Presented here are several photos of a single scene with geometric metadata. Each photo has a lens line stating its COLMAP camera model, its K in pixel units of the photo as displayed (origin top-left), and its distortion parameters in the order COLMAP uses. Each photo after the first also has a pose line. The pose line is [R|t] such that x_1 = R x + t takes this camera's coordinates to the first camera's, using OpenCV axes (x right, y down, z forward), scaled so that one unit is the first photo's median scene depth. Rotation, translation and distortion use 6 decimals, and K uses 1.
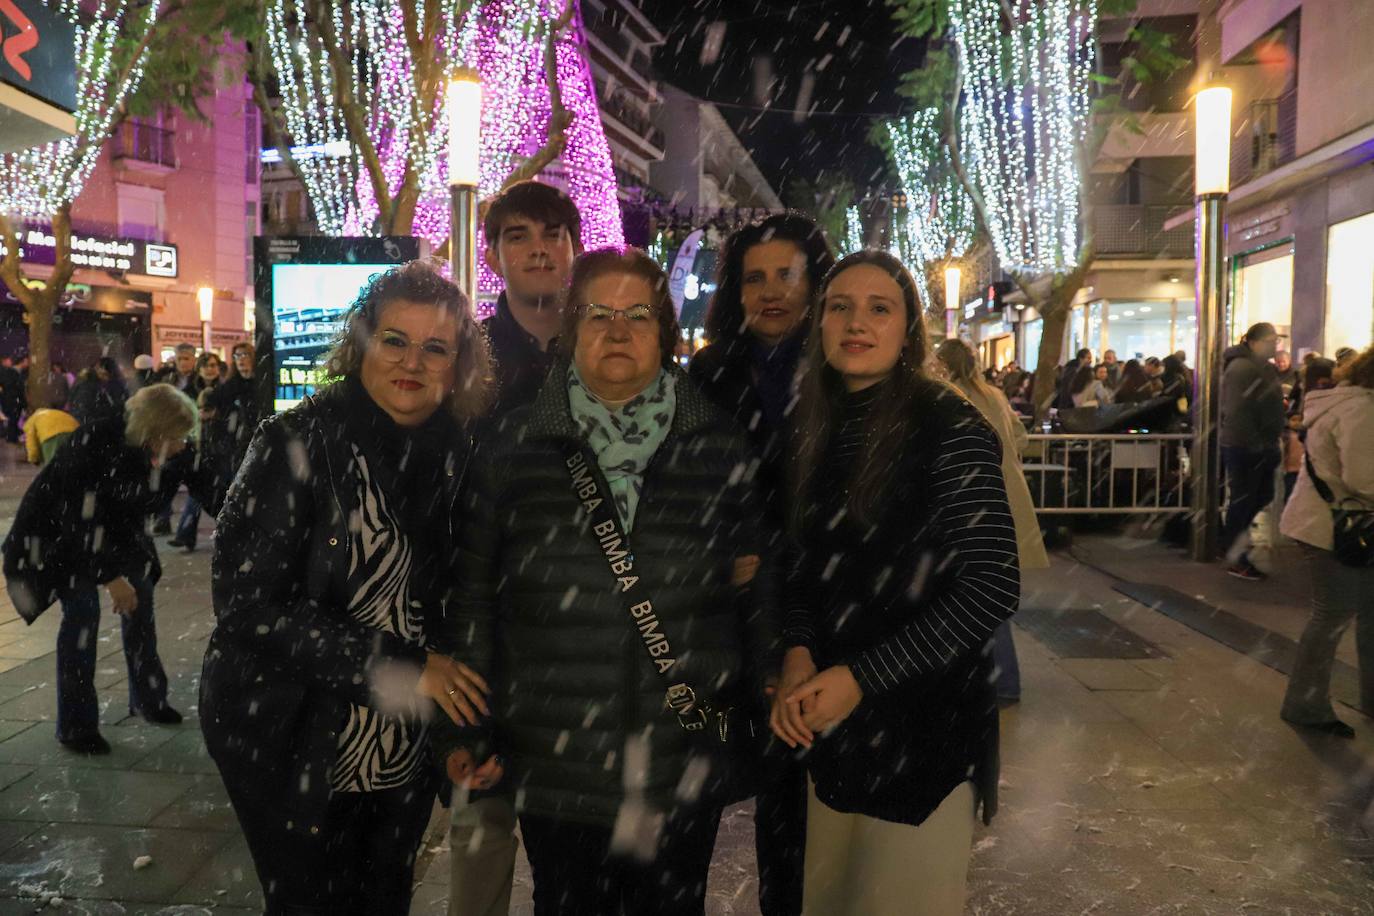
lens RADIAL K [[936.0, 0, 682.9], [0, 936.0, 463.6], [0, 0, 1]] dist [-0.120905, 0.081659]
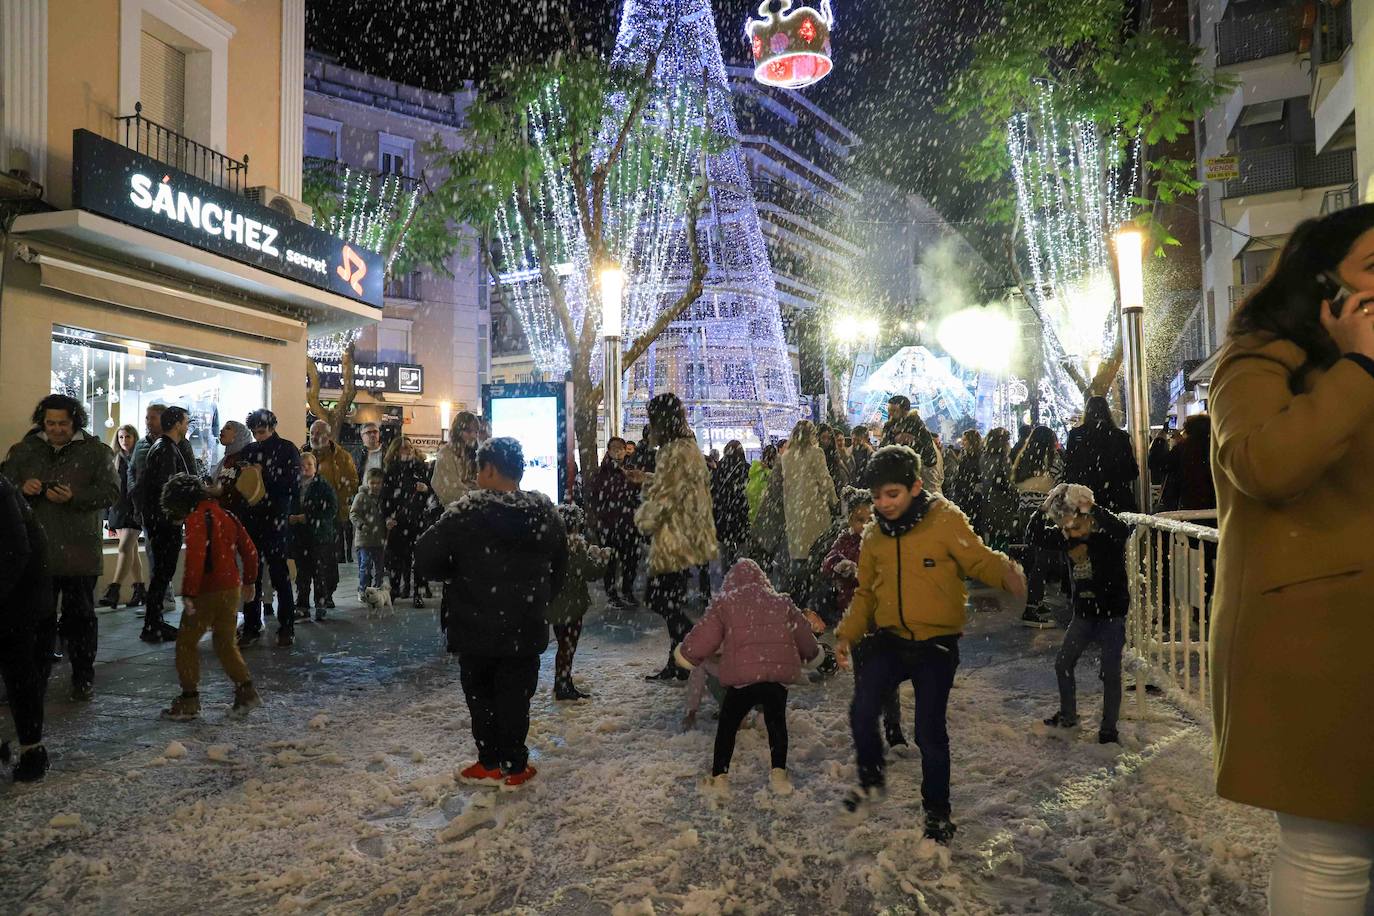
lens RADIAL K [[1003.1, 0, 687.4], [0, 1003.1, 467.9], [0, 0, 1]] dist [-0.091038, 0.077500]
pose [[0.971582, -0.030328, -0.234751, 0.081250], [0.006407, 0.994764, -0.102001, 0.026347], [0.236616, 0.097598, 0.966689, -0.169746]]
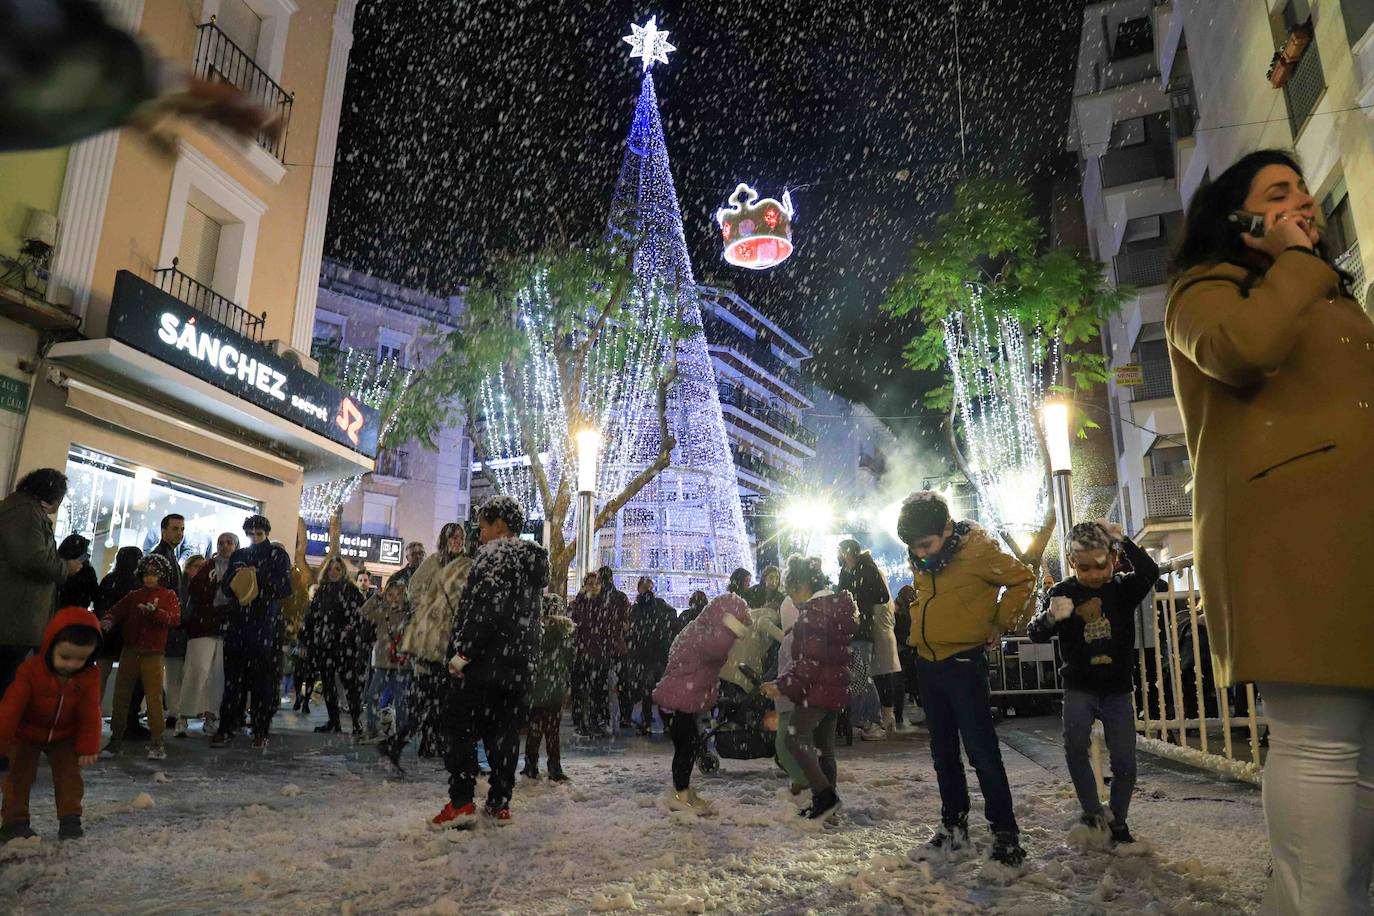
lens RADIAL K [[936.0, 0, 682.9], [0, 936.0, 463.6], [0, 0, 1]] dist [-0.120905, 0.081659]
pose [[0.980235, -0.049889, -0.191442, 0.076896], [-0.010688, 0.952915, -0.303050, 0.047323], [0.197547, 0.299106, 0.933547, -0.164859]]
